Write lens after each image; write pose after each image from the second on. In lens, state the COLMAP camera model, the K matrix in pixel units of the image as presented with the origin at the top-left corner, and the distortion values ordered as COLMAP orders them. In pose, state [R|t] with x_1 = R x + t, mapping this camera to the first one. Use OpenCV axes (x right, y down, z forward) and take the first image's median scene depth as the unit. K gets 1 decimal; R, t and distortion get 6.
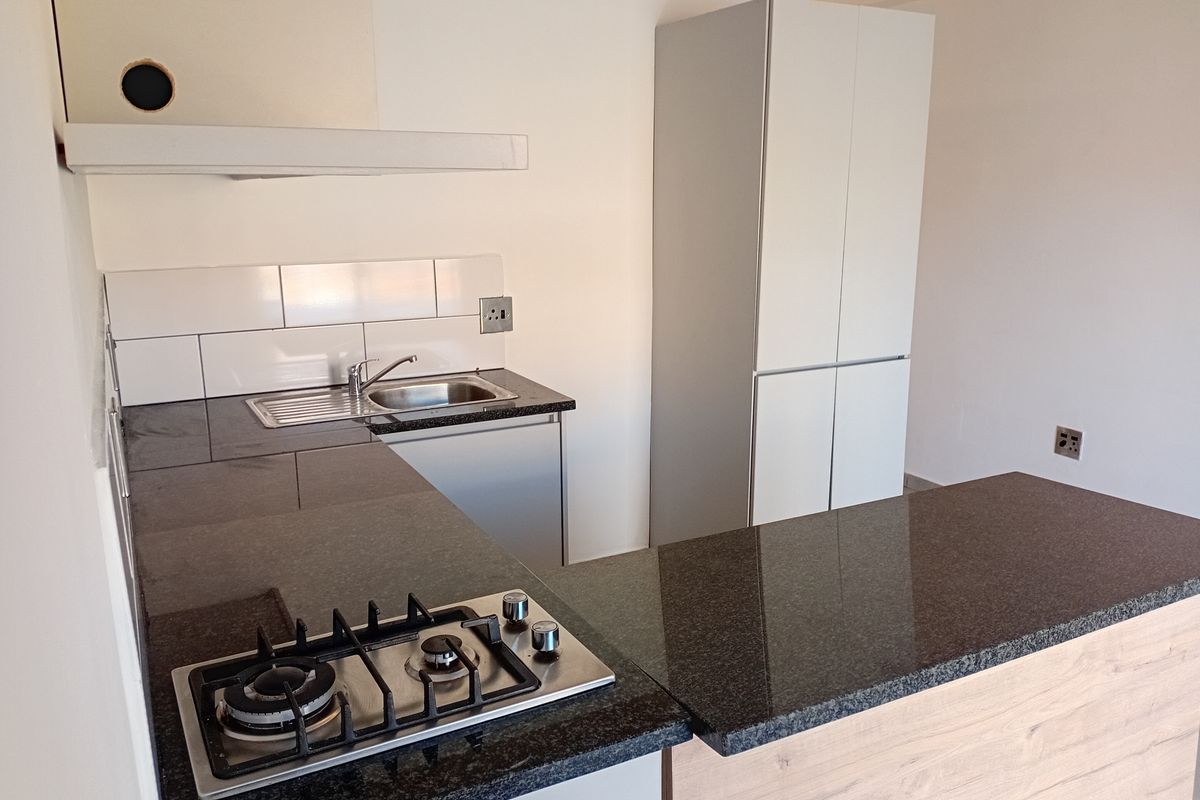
lens RADIAL K [[919.1, 0, 600.3], [0, 919.1, 399.1], [0, 0, 1]] dist [0.039521, -0.062908]
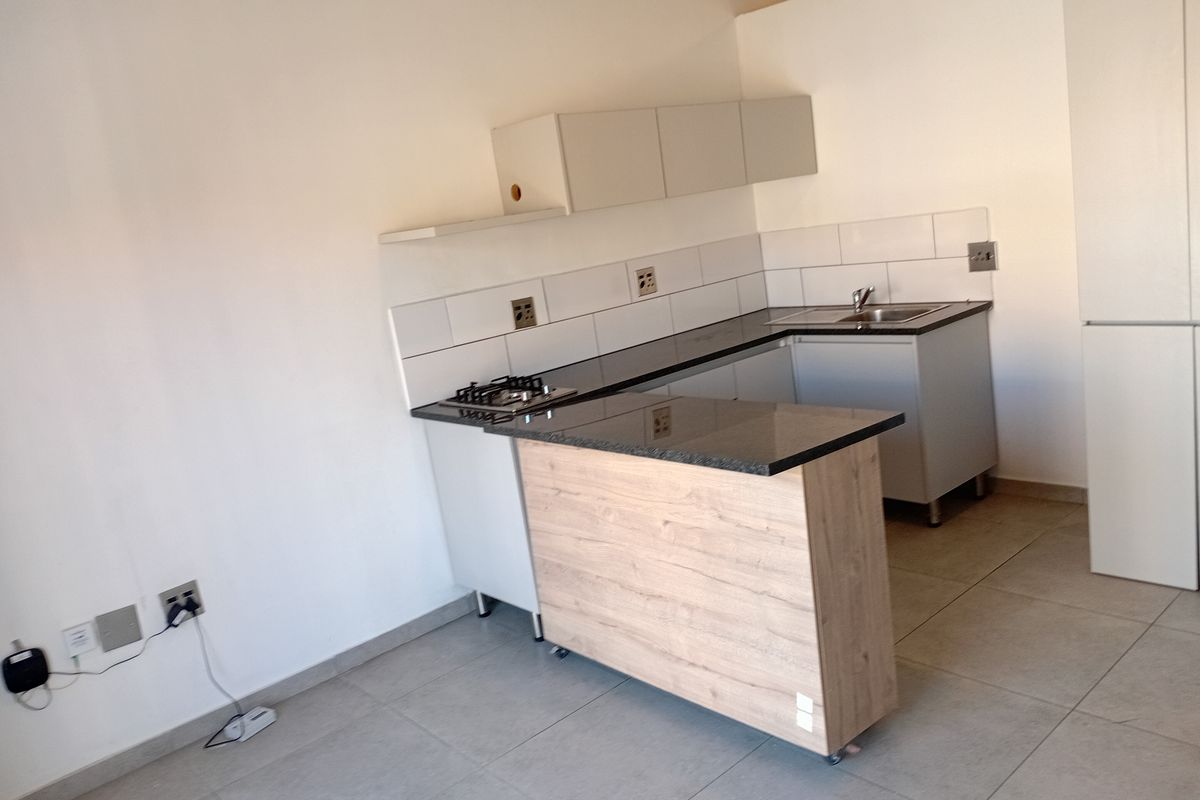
lens RADIAL K [[919.1, 0, 589.6], [0, 919.1, 403.9], [0, 0, 1]] dist [0.039521, -0.062908]
pose [[0.215699, 0.176584, -0.960360, 1.138106], [-0.067125, 0.983867, 0.165830, -0.078133], [0.974150, 0.028695, 0.224072, 0.254622]]
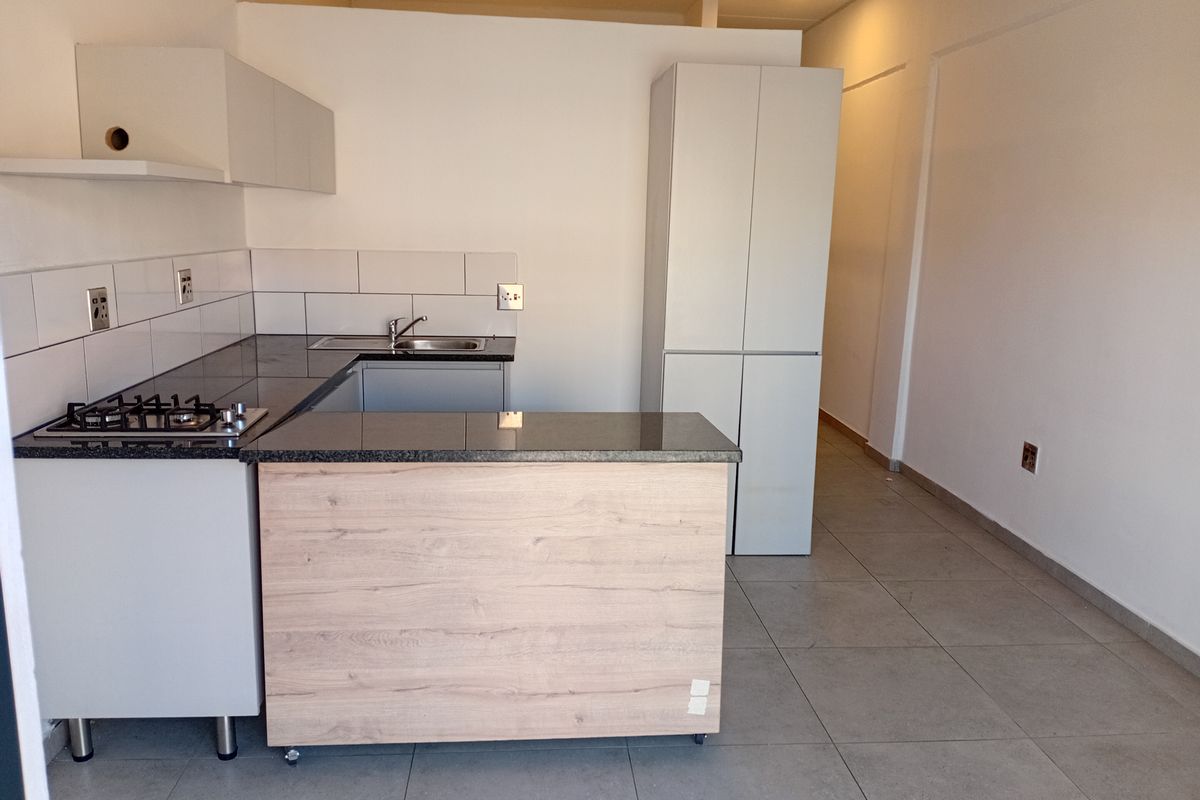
lens RADIAL K [[919.1, 0, 601.9], [0, 919.1, 396.3], [0, 0, 1]] dist [0.039521, -0.062908]
pose [[0.919822, 0.100373, -0.379279, 0.626354], [-0.114434, 0.993323, -0.014649, 0.068802], [0.375276, 0.056877, 0.925166, -0.233479]]
